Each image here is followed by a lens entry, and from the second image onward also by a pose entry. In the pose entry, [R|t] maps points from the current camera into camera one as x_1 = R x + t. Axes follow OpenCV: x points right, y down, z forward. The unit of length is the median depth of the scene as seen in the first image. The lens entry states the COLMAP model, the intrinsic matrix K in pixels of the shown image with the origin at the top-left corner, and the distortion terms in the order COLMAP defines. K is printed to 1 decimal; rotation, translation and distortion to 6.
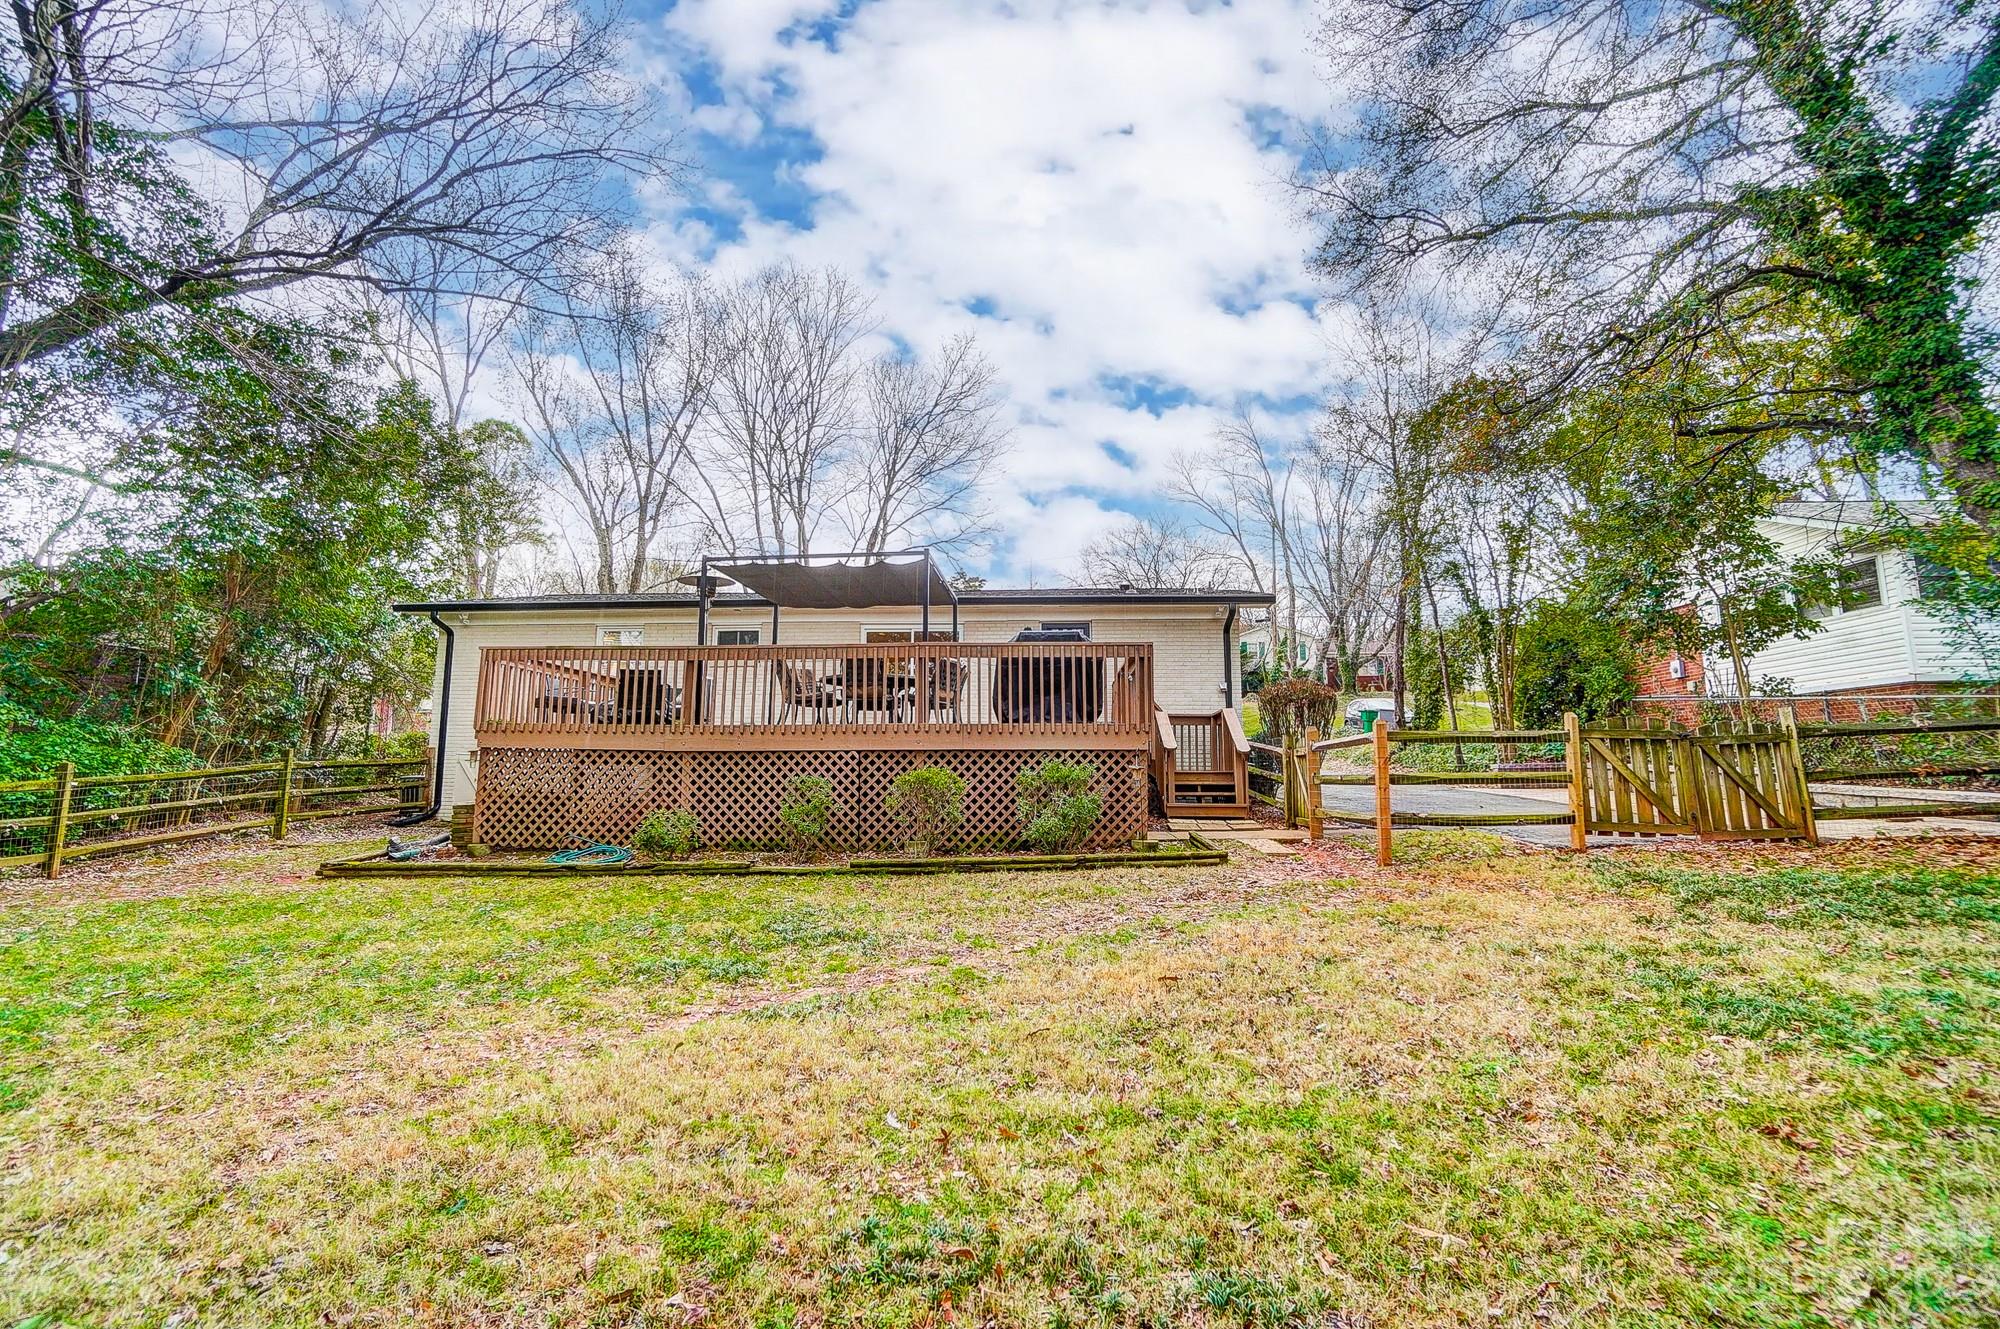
lens RADIAL K [[884.6, 0, 991.4], [0, 884.6, 656.2], [0, 0, 1]] dist [-0.068851, 0.026207]
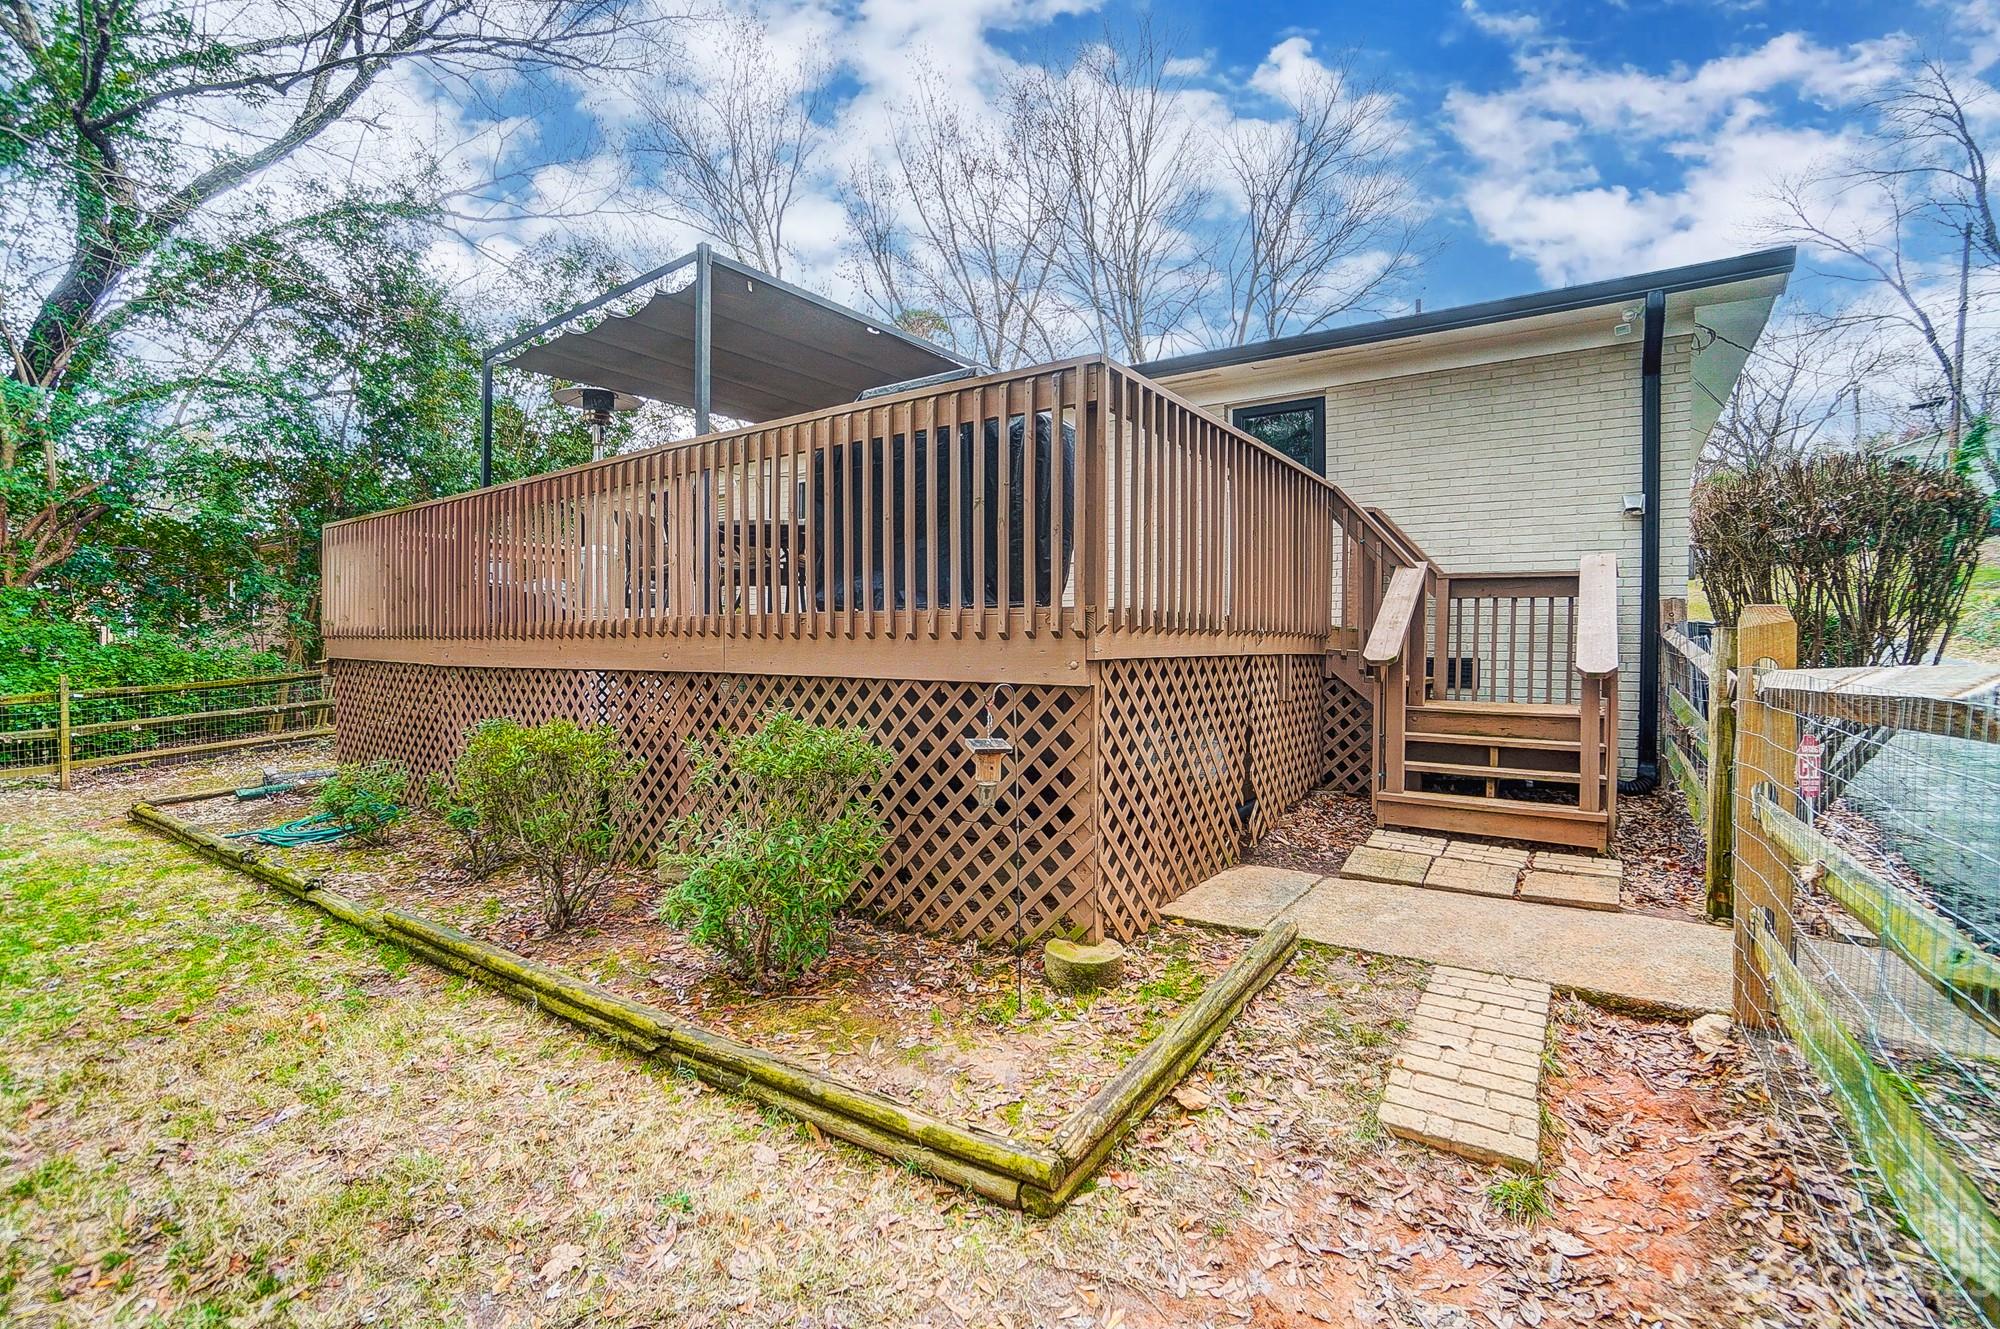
lens RADIAL K [[884.6, 0, 991.4], [0, 884.6, 656.2], [0, 0, 1]] dist [-0.068851, 0.026207]
pose [[0.855186, 0.008891, -0.518246, 0.258417], [0.068998, 0.989001, 0.130826, 0.039965], [0.513709, -0.147638, 0.845166, 0.570594]]
